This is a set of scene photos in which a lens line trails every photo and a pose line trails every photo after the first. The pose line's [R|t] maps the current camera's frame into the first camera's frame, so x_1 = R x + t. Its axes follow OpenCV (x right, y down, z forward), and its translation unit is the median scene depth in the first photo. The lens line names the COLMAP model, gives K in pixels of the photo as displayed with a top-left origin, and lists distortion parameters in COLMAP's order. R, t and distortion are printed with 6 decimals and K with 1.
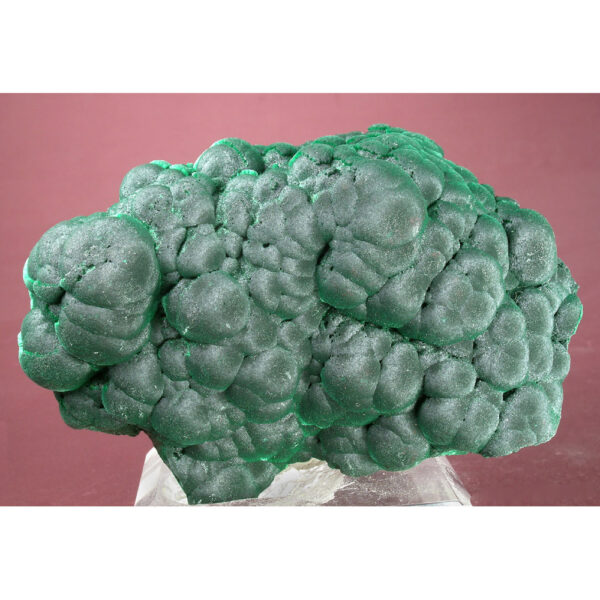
lens RADIAL K [[875.9, 0, 296.1], [0, 875.9, 299.2], [0, 0, 1]] dist [-0.151535, 0.000000]
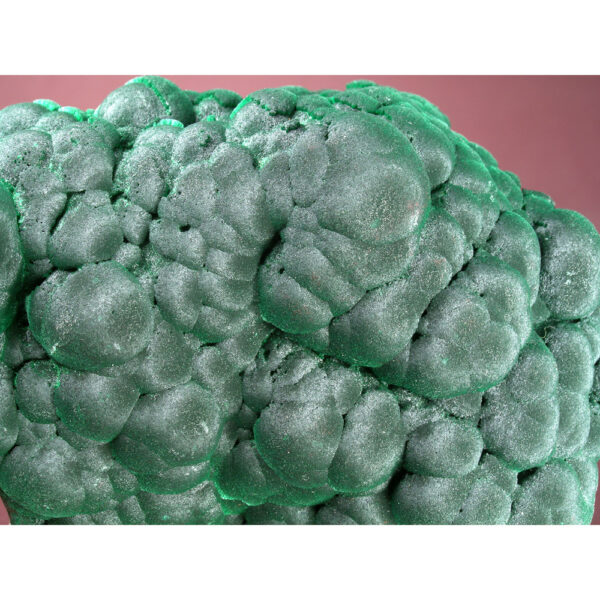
lens RADIAL K [[875.9, 0, 299.1], [0, 875.9, 297.1], [0, 0, 1]] dist [-0.151535, 0.000000]
pose [[0.995123, 0.075258, 0.063764, 0.012821], [-0.072944, 0.996617, -0.037871, 0.008306], [-0.066399, 0.033036, 0.997246, 0.331187]]
